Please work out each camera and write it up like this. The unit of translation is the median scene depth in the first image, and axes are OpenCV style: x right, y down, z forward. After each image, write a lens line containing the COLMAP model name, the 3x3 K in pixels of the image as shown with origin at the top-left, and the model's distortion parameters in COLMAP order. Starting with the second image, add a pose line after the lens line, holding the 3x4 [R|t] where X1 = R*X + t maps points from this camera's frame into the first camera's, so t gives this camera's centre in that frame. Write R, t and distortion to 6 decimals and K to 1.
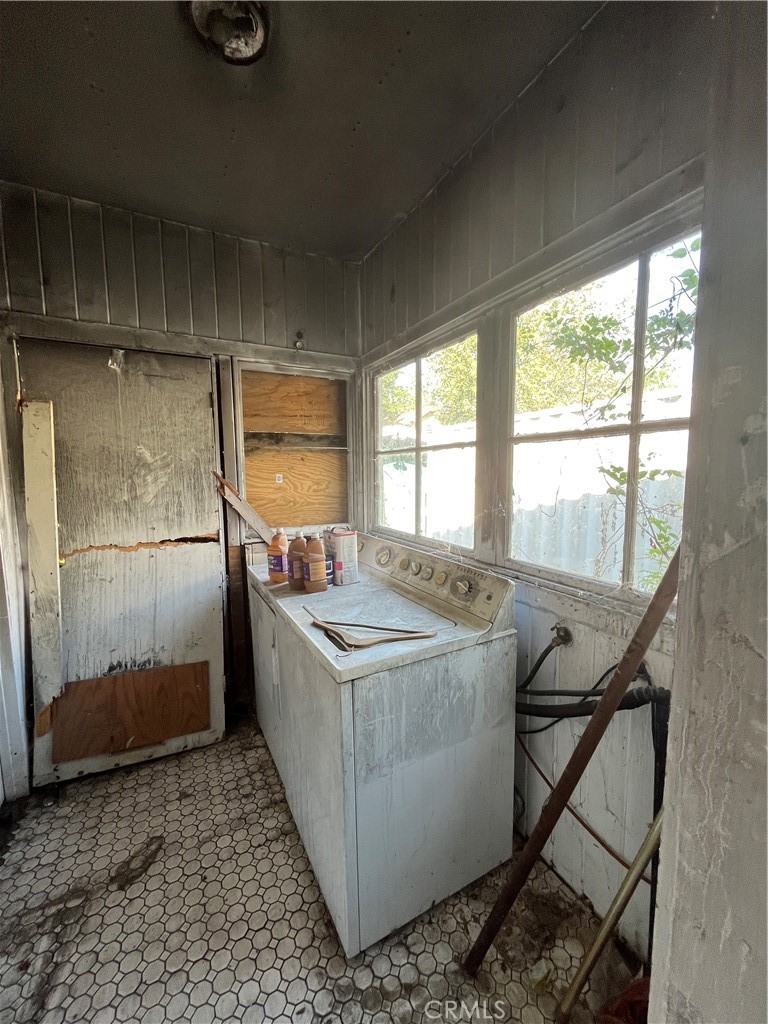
lens RADIAL K [[415.9, 0, 385.3], [0, 415.9, 515.8], [0, 0, 1]] dist [-0.002108, -0.000820]
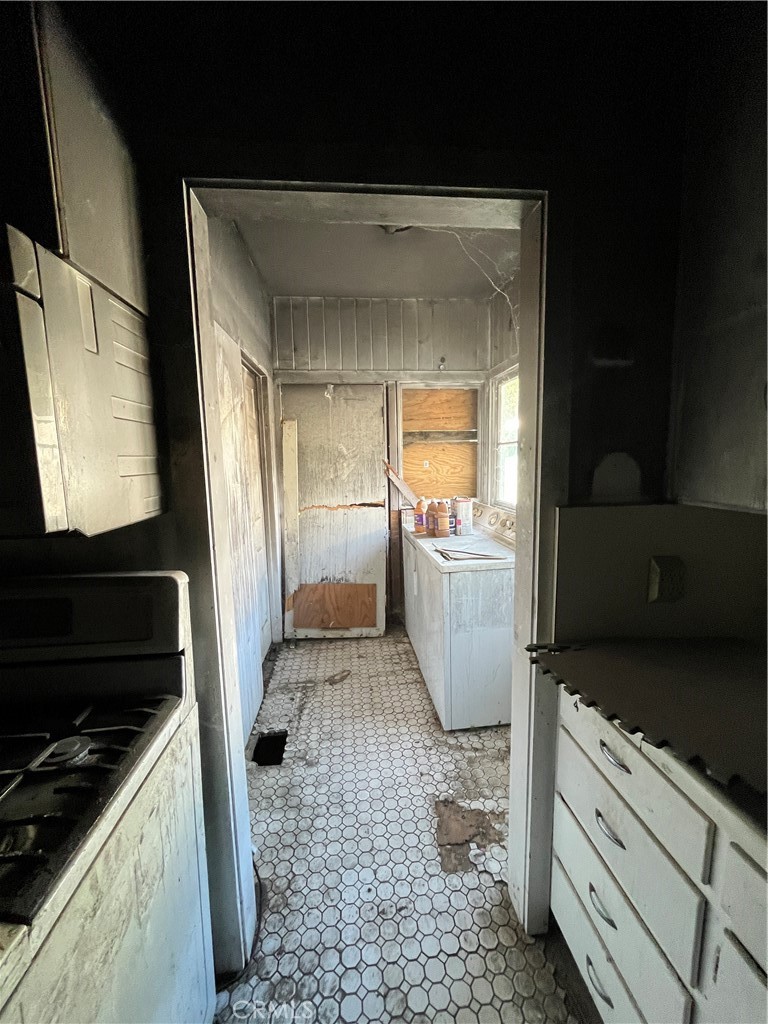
lens RADIAL K [[415.9, 0, 384.9], [0, 415.9, 516.2], [0, 0, 1]] dist [-0.002108, -0.000820]
pose [[0.926964, 0.038407, -0.373180, 0.184133], [-0.026191, 0.998944, 0.037755, 0.045480], [0.374236, -0.025223, 0.926990, -0.446241]]
